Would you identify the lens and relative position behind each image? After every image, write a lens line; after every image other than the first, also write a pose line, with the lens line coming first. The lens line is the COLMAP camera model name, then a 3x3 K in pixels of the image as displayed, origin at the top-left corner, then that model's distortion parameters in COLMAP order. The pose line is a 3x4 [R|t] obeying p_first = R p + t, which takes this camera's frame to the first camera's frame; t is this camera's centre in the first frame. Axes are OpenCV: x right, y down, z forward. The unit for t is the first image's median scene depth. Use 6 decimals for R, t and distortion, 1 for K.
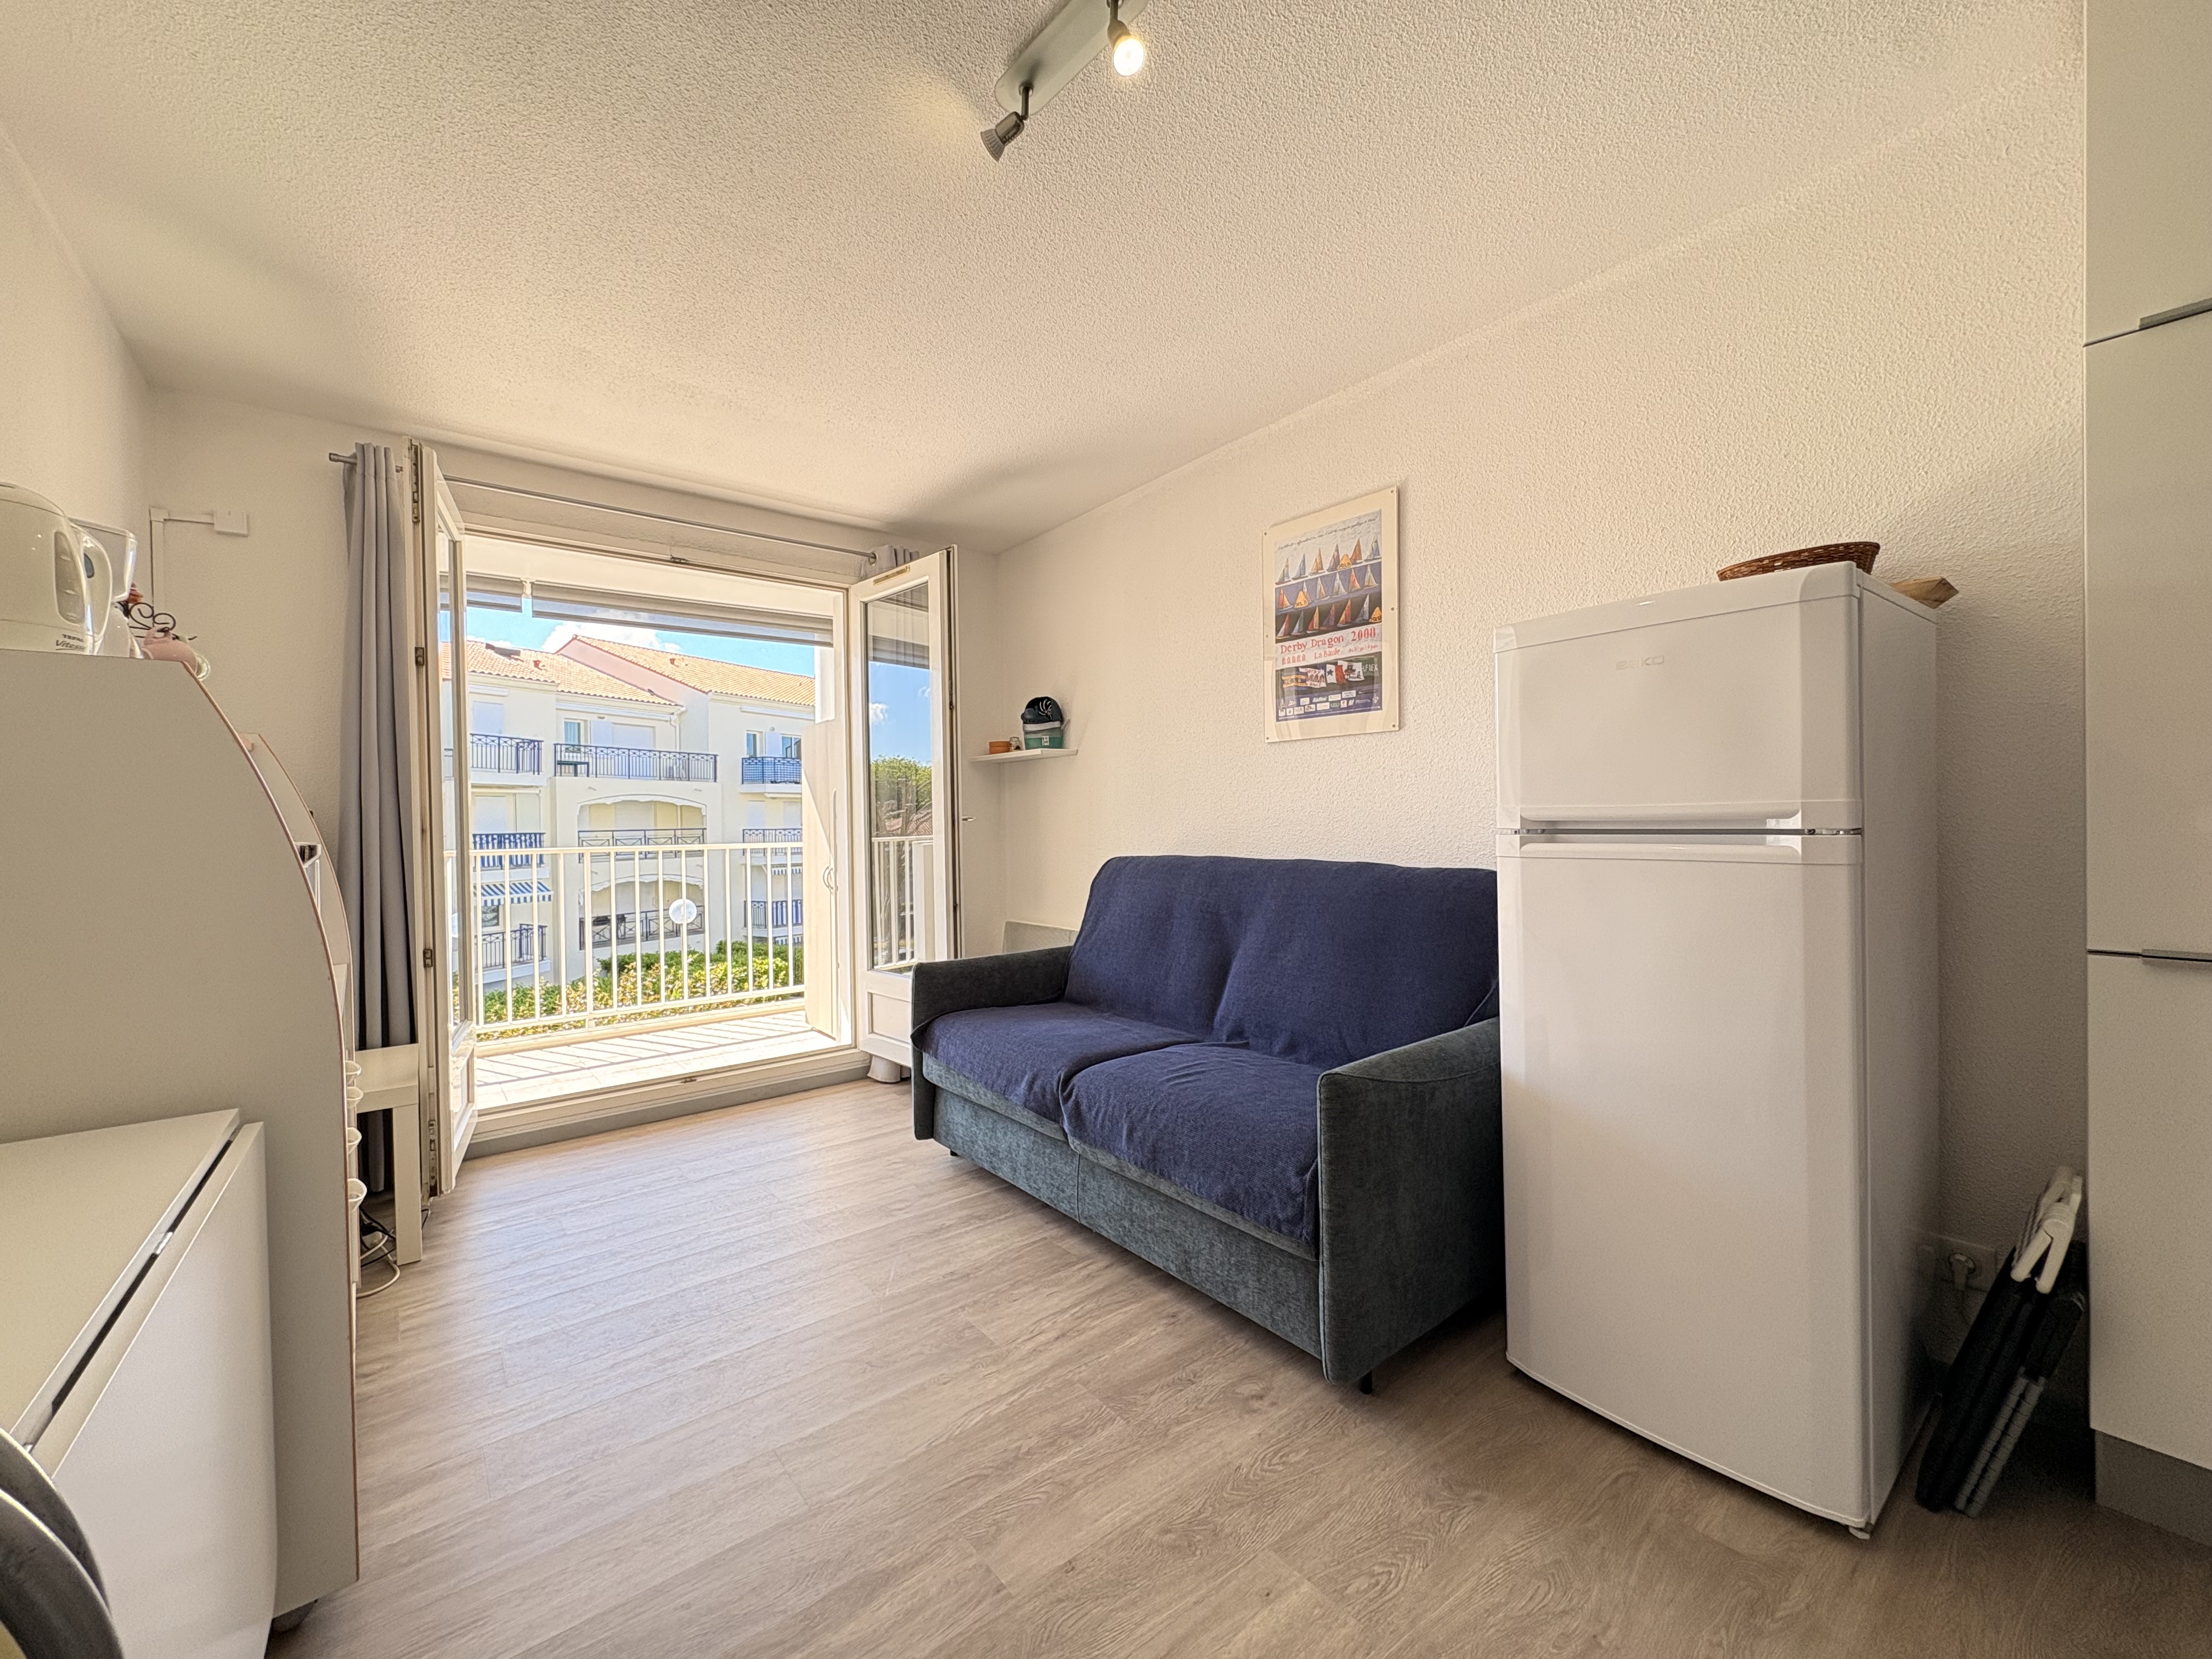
lens RADIAL K [[885.8, 0, 1102.4], [0, 885.8, 837.2], [0, 0, 1]] dist [0.000645, -0.000867]
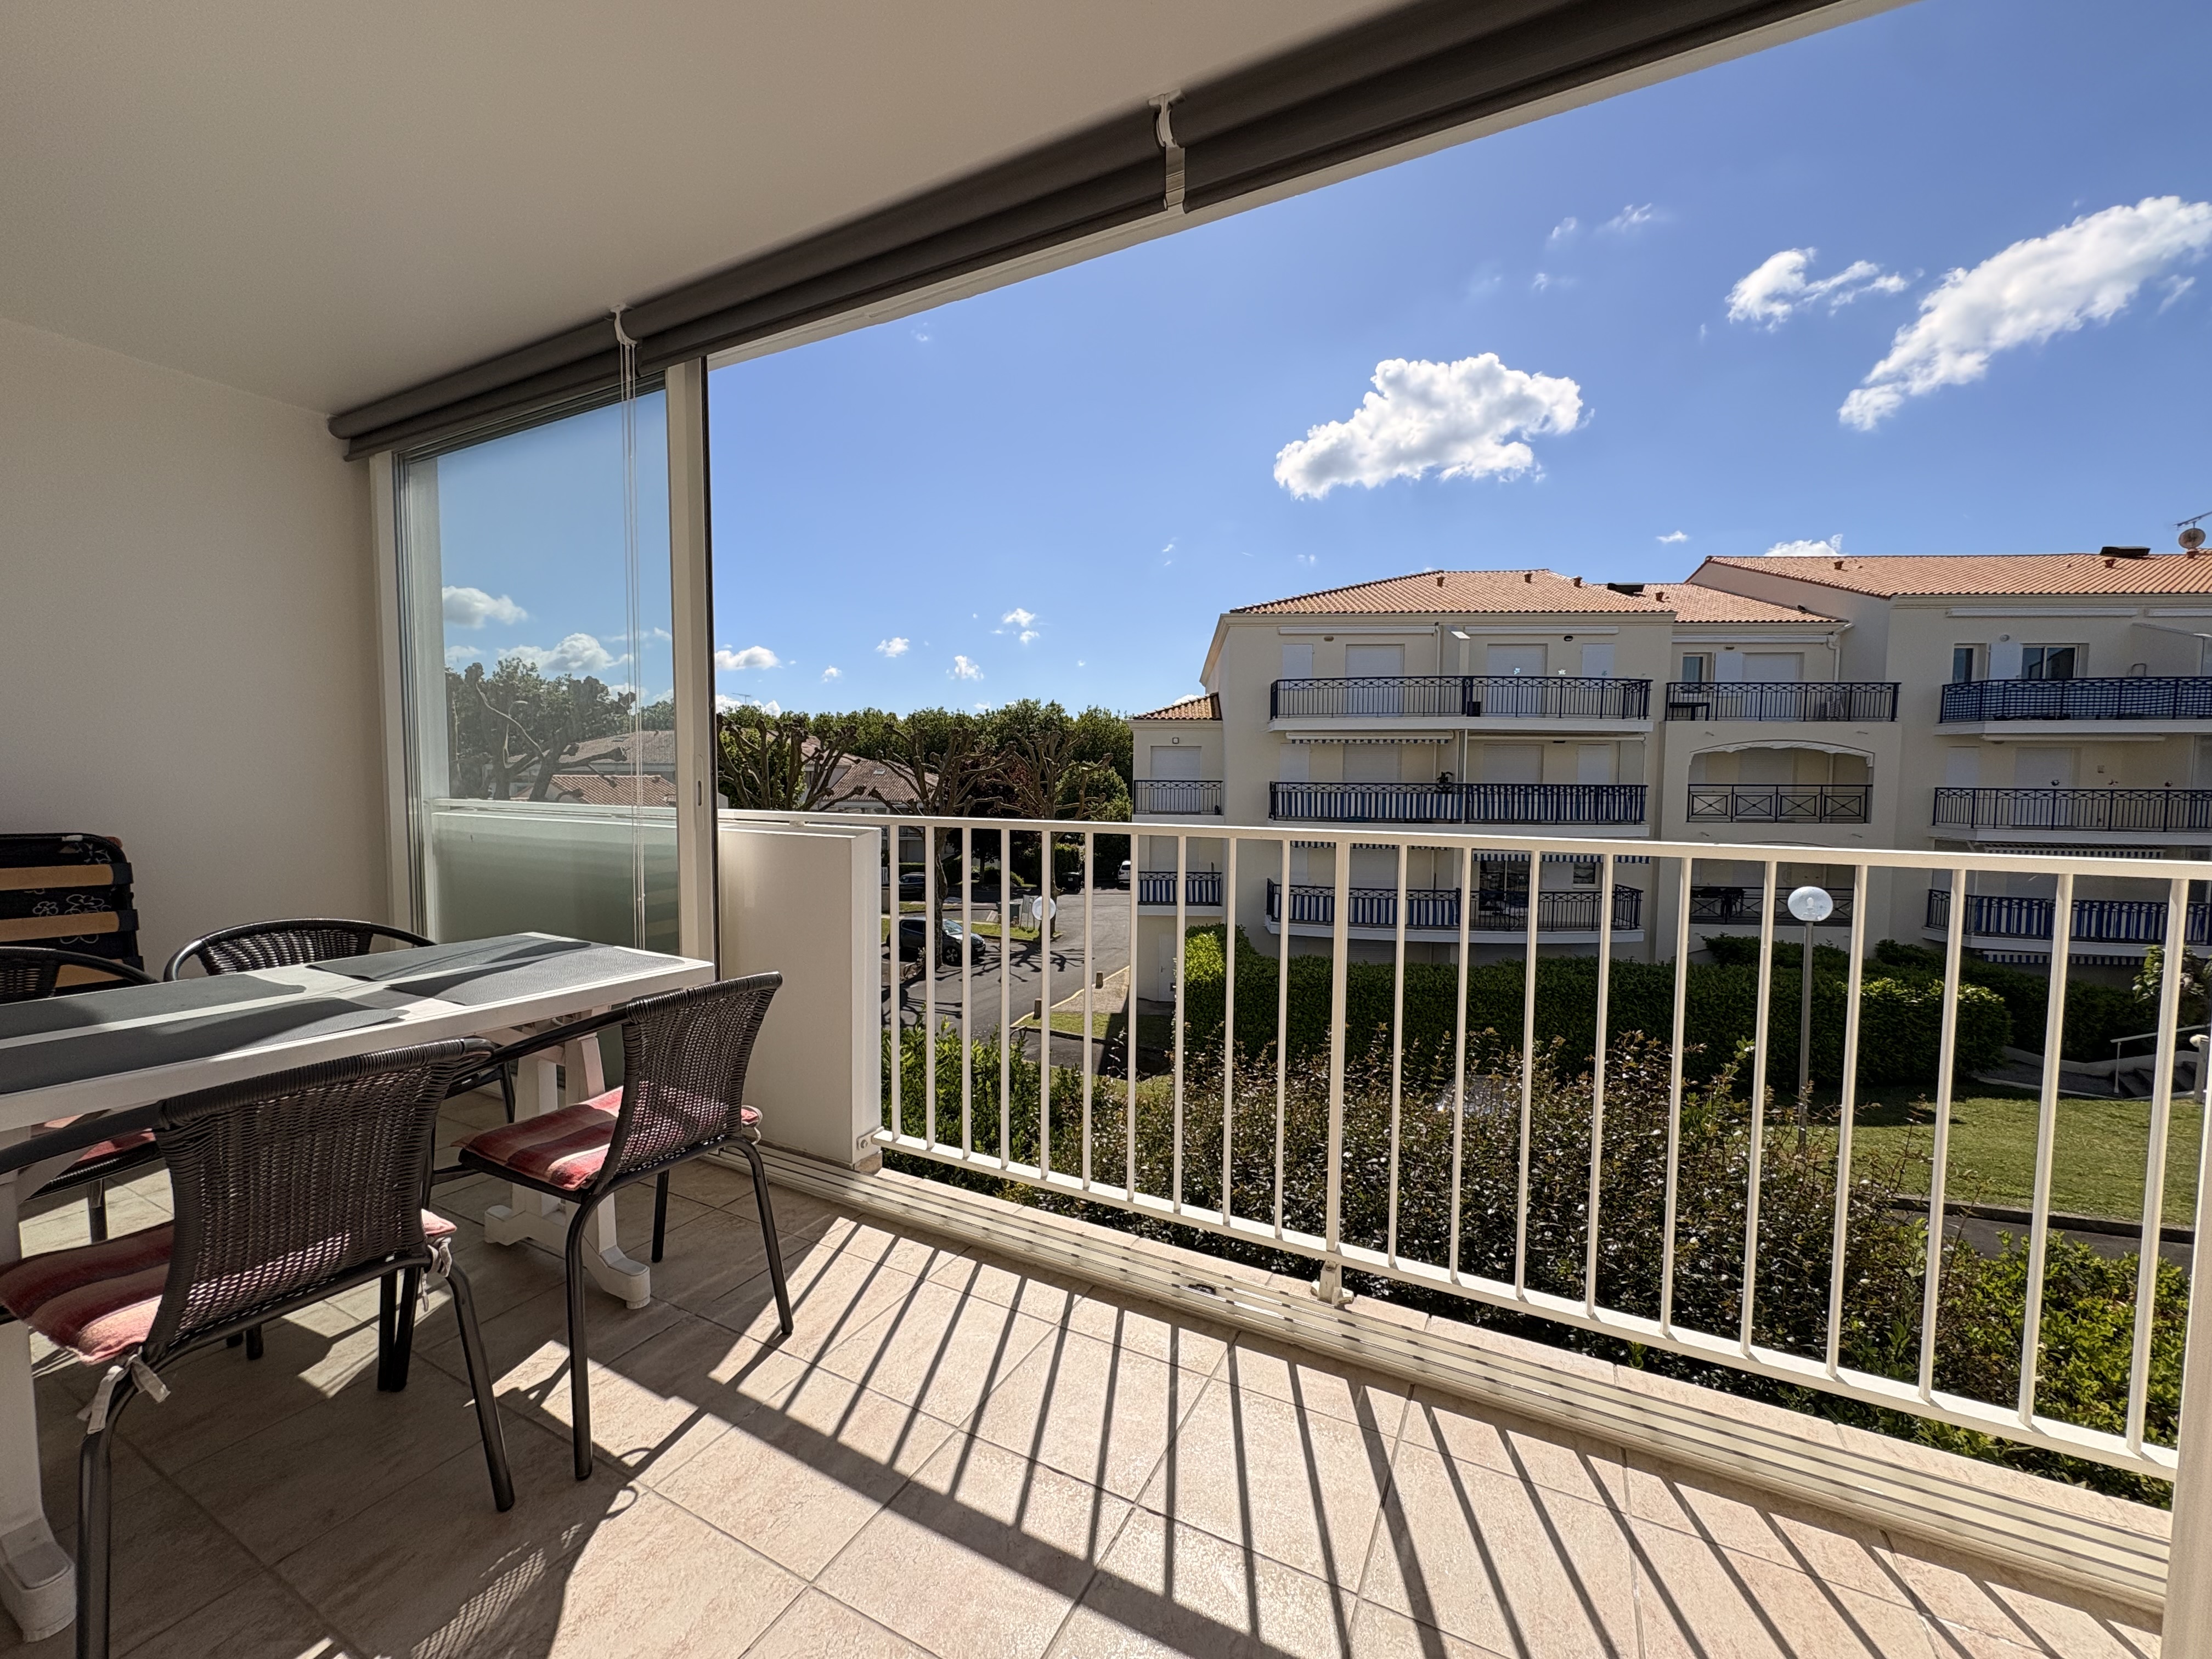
lens RADIAL K [[885.8, 0, 1101.6], [0, 885.8, 839.1], [0, 0, 1]] dist [0.000645, -0.000867]
pose [[0.416715, 0.078274, -0.905661, -0.050212], [-0.028681, 0.996922, 0.072965, -0.001052], [0.908585, -0.004431, 0.417678, 0.126400]]
